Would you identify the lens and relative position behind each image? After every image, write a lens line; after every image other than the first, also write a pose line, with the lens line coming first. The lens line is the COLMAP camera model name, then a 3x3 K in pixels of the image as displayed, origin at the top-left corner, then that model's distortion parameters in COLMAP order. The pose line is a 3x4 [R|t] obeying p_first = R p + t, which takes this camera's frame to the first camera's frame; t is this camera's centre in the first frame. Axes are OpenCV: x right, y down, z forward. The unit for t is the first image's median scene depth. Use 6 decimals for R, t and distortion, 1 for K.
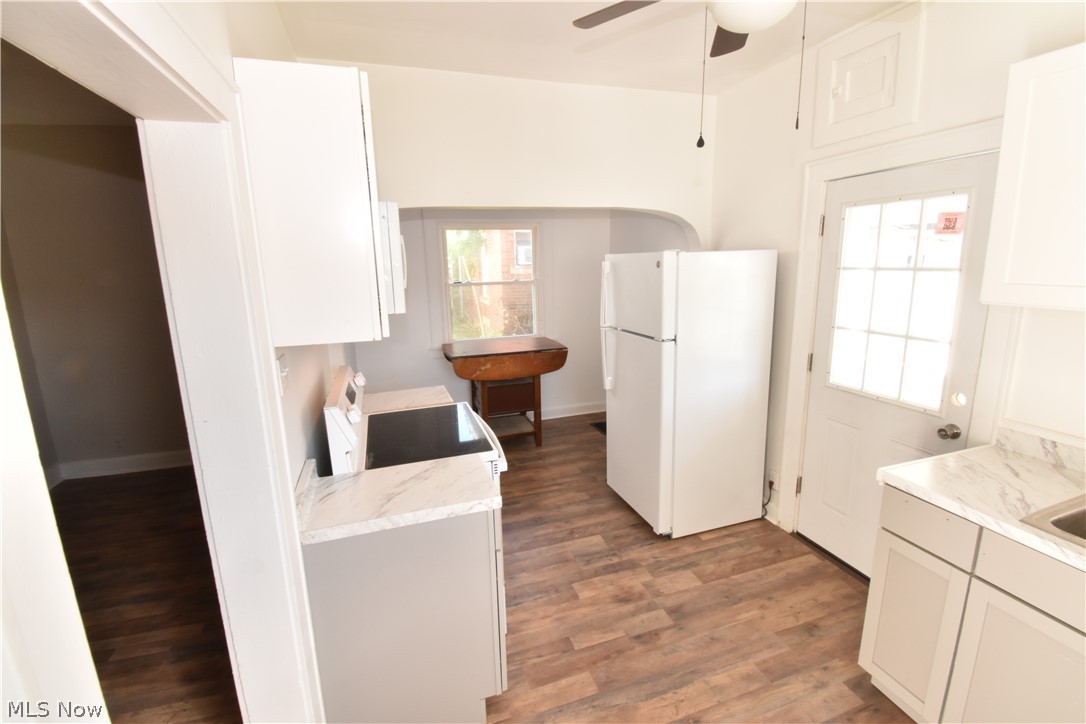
lens RADIAL K [[476.8, 0, 544.1], [0, 476.8, 355.2], [0, 0, 1]] dist [0.018067, -0.025095]
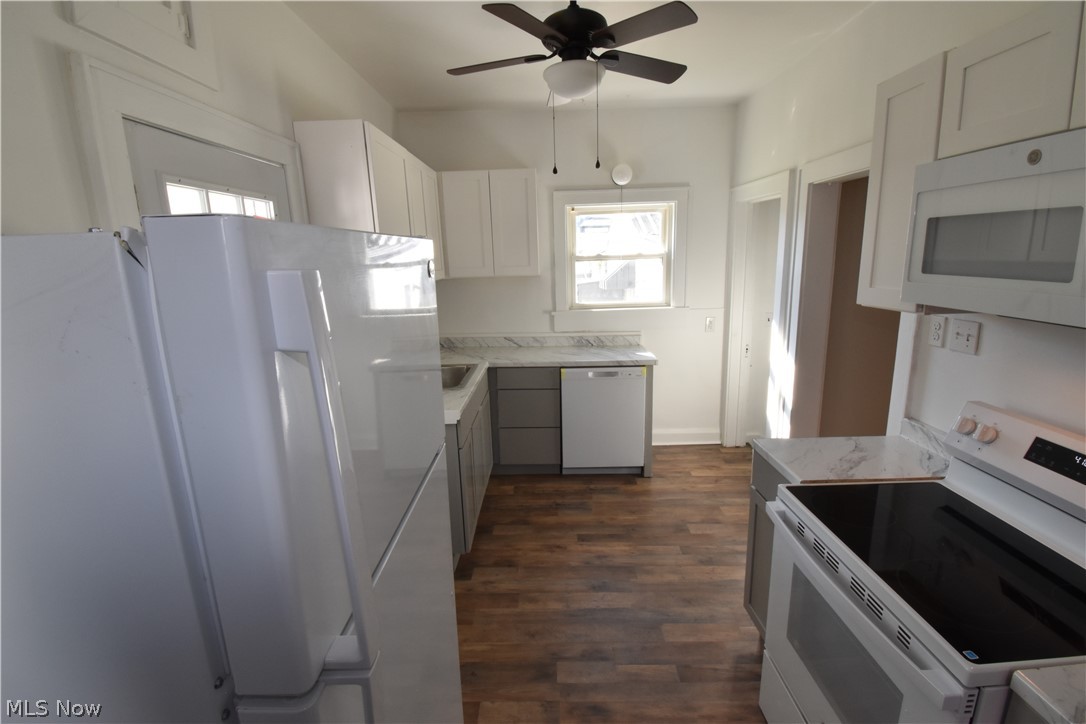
lens RADIAL K [[476.8, 0, 544.1], [0, 476.8, 355.2], [0, 0, 1]] dist [0.018067, -0.025095]
pose [[-0.946537, -0.024099, 0.321695, 0.021266], [0.105652, 0.919051, 0.379713, -0.318556], [-0.304805, 0.393400, -0.867370, 1.609314]]
